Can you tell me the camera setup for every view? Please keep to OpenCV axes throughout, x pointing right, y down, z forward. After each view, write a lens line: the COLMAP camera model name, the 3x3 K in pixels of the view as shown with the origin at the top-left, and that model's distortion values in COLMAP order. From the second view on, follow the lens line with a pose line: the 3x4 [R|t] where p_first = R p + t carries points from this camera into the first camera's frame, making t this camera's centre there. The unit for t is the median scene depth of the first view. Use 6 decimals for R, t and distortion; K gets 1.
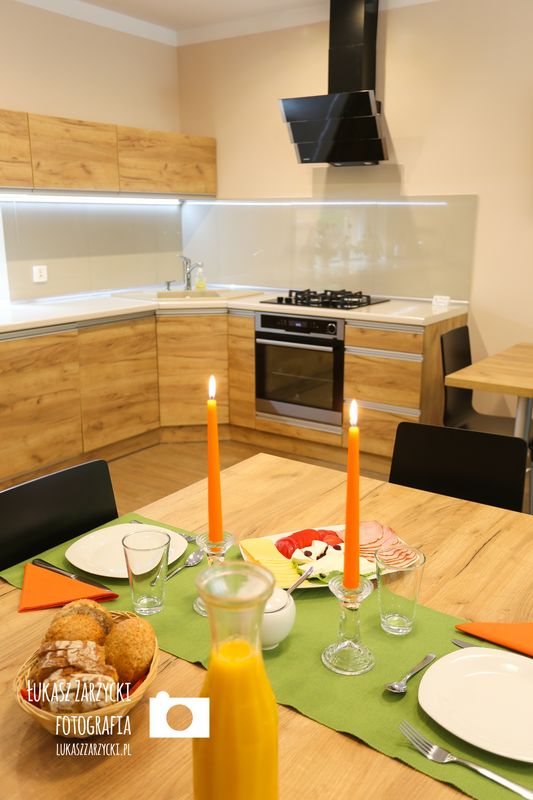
lens RADIAL K [[733.6, 0, 263.4], [0, 733.6, 404.4], [0, 0, 1]] dist [0.035765, 0.000000]
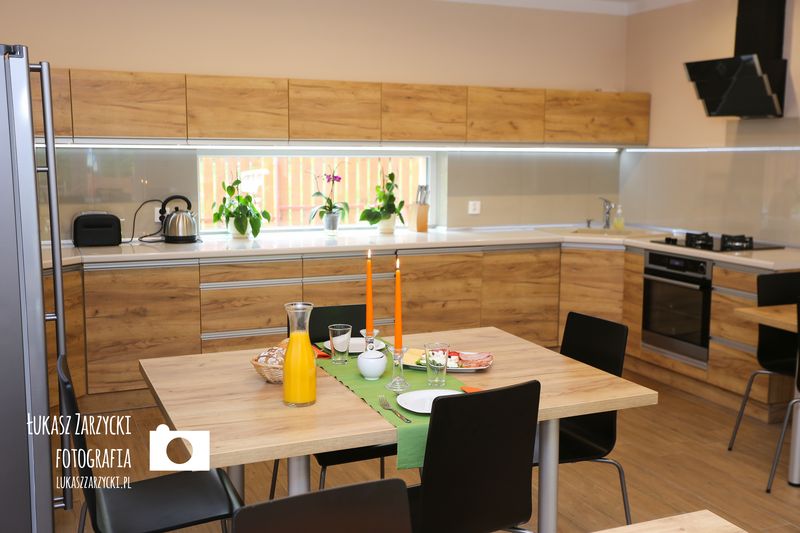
lens RADIAL K [[865.9, 0, 404.4], [0, 865.9, 264.8], [0, 0, 1]] dist [0.023643, 0.000000]
pose [[0.856473, 0.076728, -0.510458, 0.347547], [-0.138123, 0.986897, -0.083407, 0.054227], [0.497369, 0.141942, 0.855848, -0.284858]]
